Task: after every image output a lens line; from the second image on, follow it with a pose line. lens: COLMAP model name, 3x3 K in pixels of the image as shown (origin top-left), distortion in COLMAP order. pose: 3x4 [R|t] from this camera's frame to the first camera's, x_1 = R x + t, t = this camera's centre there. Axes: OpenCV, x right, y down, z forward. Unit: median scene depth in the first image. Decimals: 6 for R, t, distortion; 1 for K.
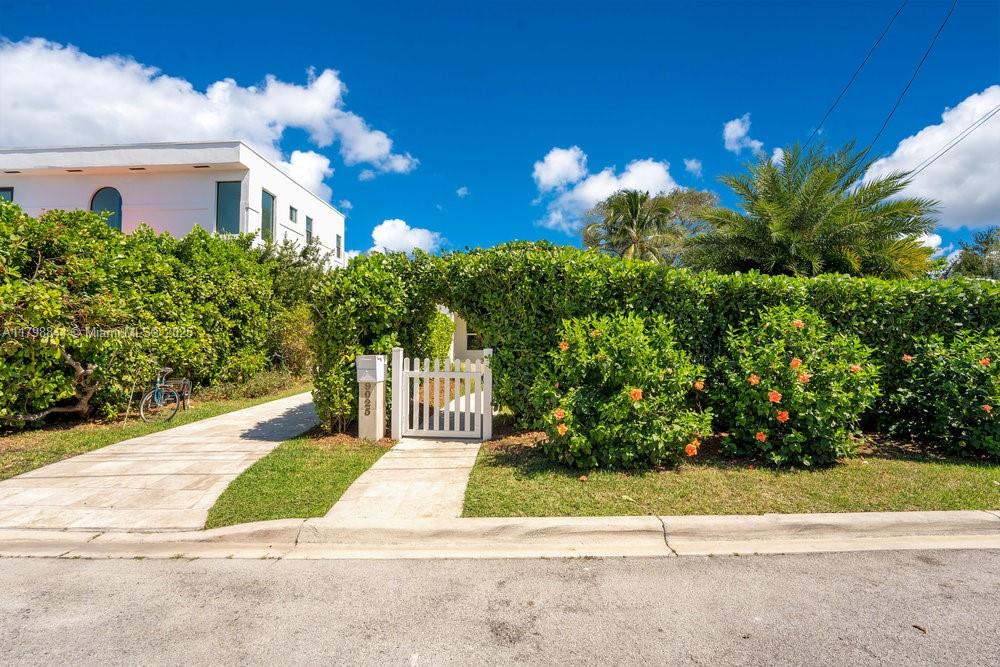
lens RADIAL K [[415.0, 0, 500.0], [0, 415.0, 333.5], [0, 0, 1]] dist [-0.020474, 0.000014]
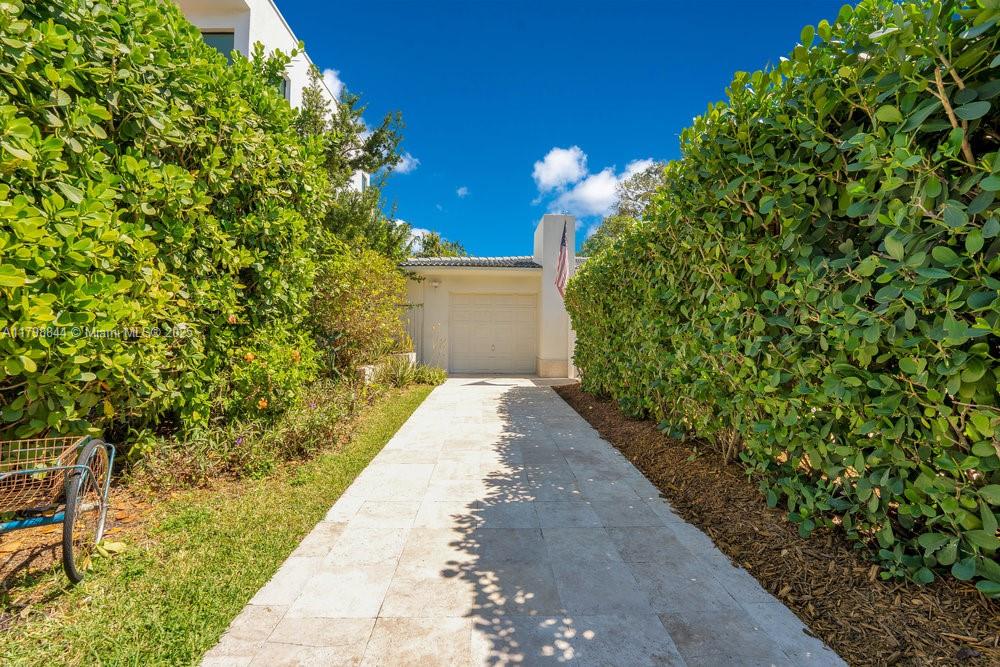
lens RADIAL K [[415.0, 0, 500.0], [0, 415.0, 333.5], [0, 0, 1]] dist [-0.020474, 0.000014]
pose [[0.998404, 0.005481, 0.056217, -0.479718], [-0.006769, 0.999718, 0.022752, 0.035917], [-0.056077, -0.023096, 0.998159, 0.672396]]
